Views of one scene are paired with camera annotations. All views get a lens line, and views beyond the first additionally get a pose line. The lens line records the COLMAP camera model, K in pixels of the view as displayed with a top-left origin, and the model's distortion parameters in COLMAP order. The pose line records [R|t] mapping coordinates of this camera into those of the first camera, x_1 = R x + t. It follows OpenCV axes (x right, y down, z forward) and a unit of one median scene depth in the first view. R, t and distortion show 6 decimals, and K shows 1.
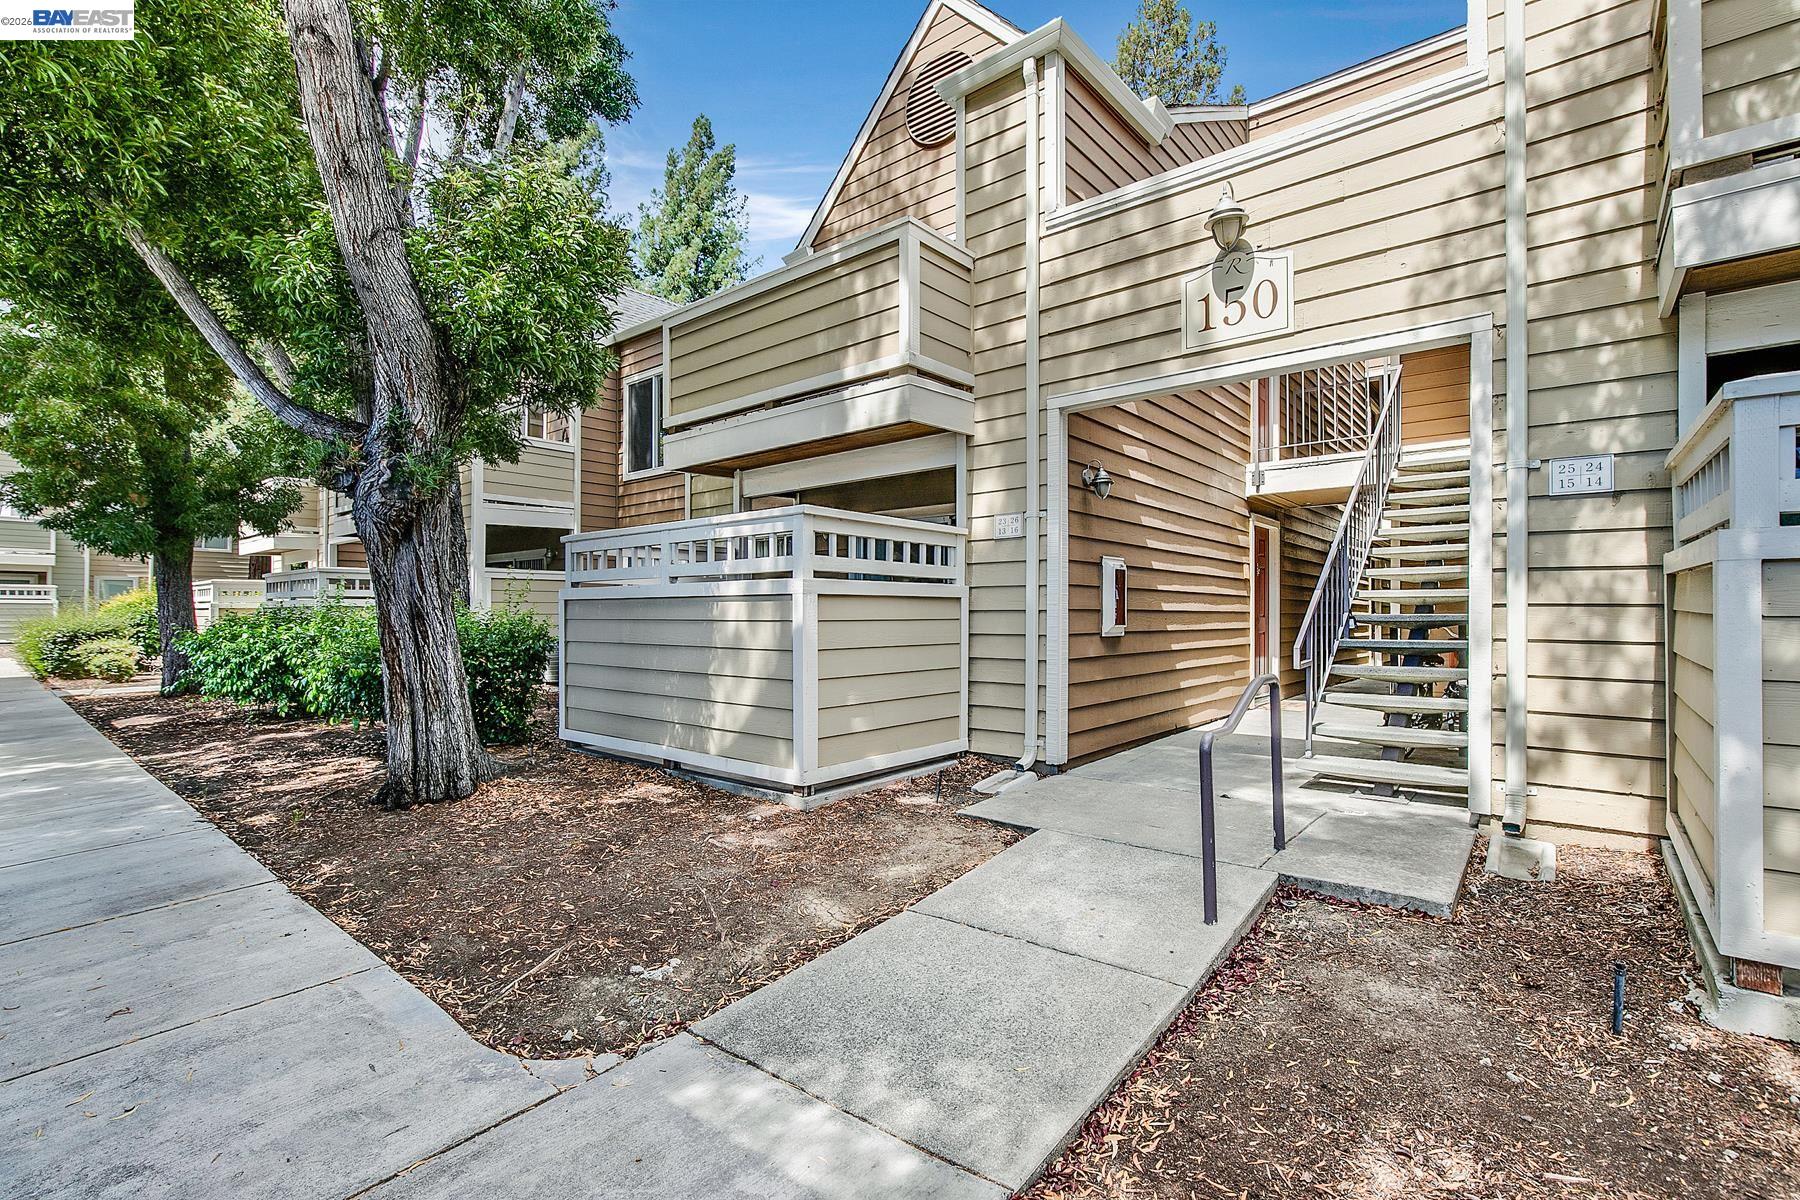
lens RADIAL K [[816.7, 0, 898.3], [0, 816.7, 604.3], [0, 0, 1]] dist [-0.017876, 0.005023]
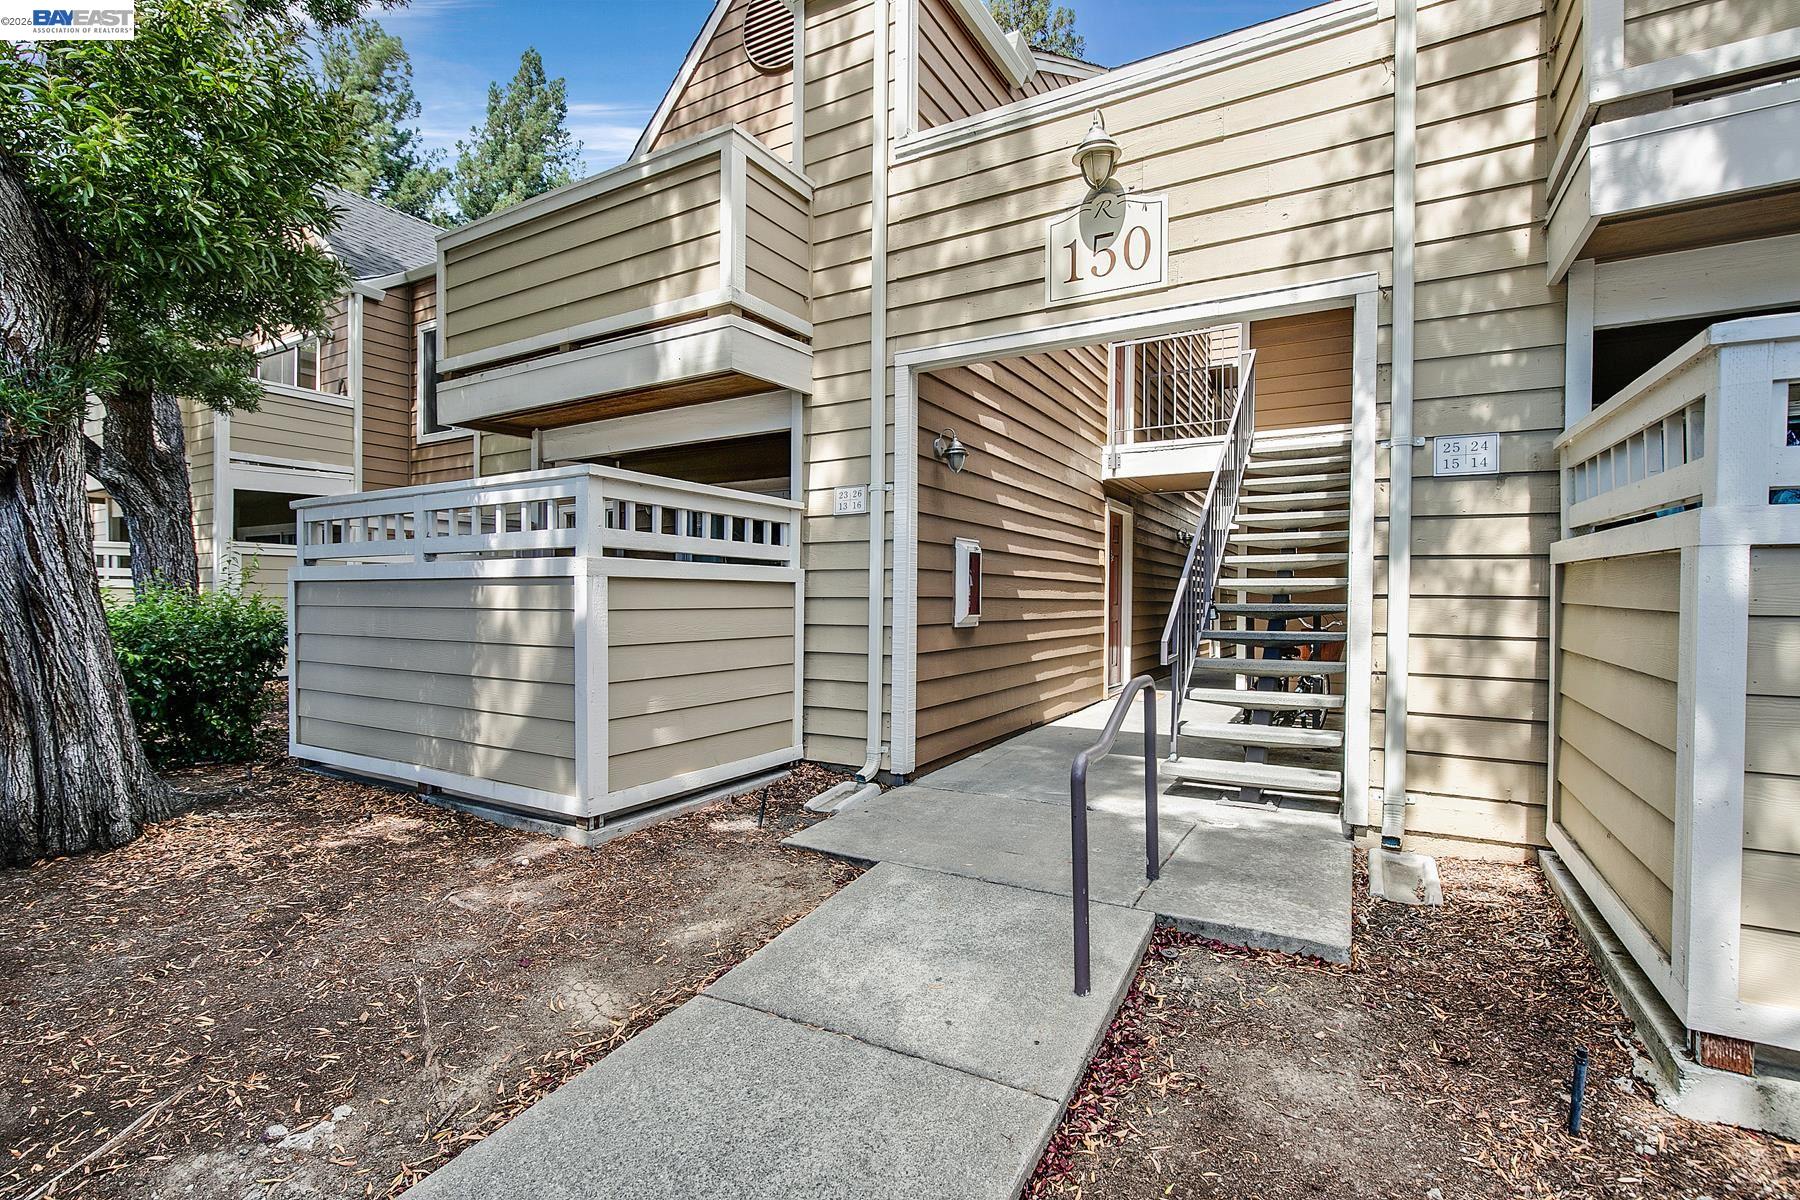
lens RADIAL K [[816.7, 0, 901.4], [0, 816.7, 602.7], [0, 0, 1]] dist [-0.017876, 0.005023]
pose [[0.984215, 0.004047, 0.176932, 0.043850], [-0.007020, 0.999844, 0.016177, -0.002251], [-0.176839, -0.017164, 0.984090, 0.166916]]
